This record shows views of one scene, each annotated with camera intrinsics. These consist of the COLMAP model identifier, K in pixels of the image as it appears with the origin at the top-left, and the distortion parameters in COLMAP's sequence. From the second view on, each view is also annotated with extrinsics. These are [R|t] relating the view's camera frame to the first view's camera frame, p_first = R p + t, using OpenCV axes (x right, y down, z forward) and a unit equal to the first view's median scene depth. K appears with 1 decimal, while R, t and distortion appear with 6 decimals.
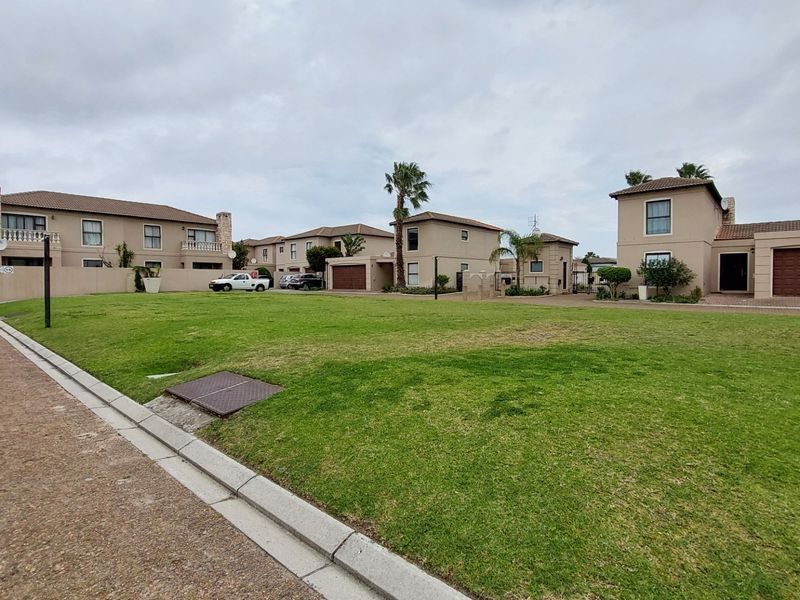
lens RADIAL K [[435.5, 0, 396.7], [0, 435.5, 297.9], [0, 0, 1]] dist [0.006063, 0.001953]
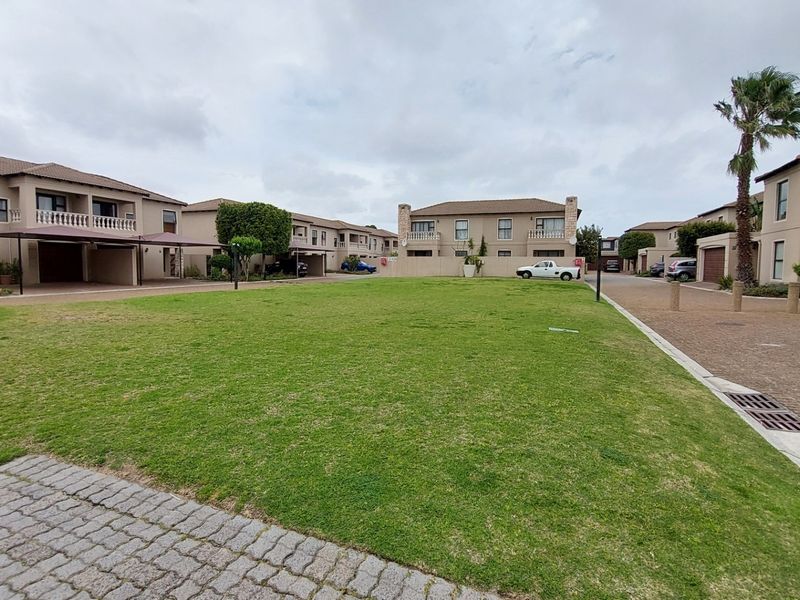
lens RADIAL K [[435.5, 0, 402.1], [0, 435.5, 296.4], [0, 0, 1]] dist [0.006063, 0.001953]
pose [[0.397549, 0.067619, -0.915086, 0.367615], [-0.047096, 0.997470, 0.053247, -0.012513], [0.916371, 0.021929, 0.399728, 0.299048]]
